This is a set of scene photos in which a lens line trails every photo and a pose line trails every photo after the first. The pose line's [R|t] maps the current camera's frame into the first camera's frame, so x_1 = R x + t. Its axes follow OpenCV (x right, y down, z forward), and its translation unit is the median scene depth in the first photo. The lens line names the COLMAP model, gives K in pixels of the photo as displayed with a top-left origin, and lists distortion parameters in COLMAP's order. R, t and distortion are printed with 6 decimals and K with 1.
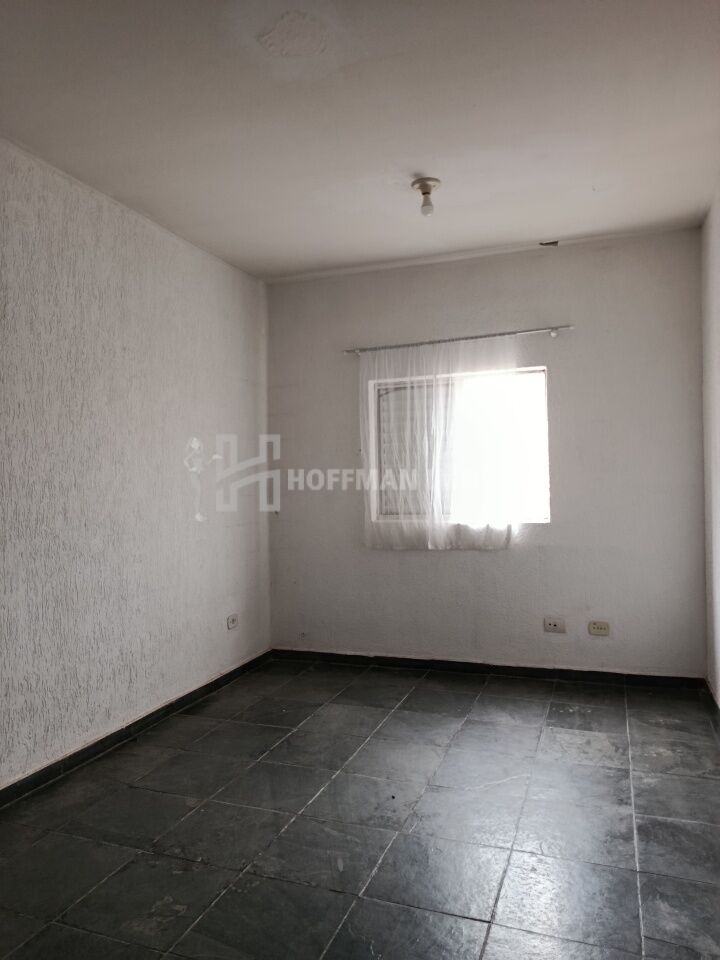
lens RADIAL K [[657.5, 0, 360.0], [0, 657.5, 480.0], [0, 0, 1]] dist [-0.002260, -0.000486]
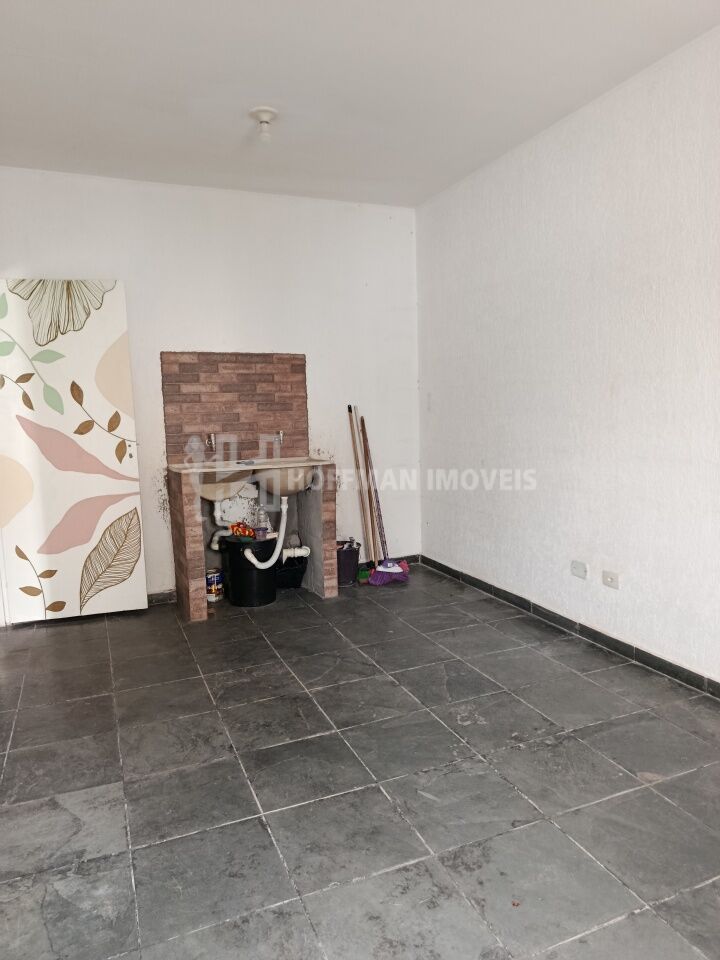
lens RADIAL K [[657.5, 0, 360.0], [0, 657.5, 480.0], [0, 0, 1]] dist [-0.002260, -0.000486]
pose [[-0.730017, 0.121959, -0.672459, 0.623425], [0.052484, 0.991047, 0.122762, -0.011679], [0.681411, 0.054325, -0.729882, 1.556123]]
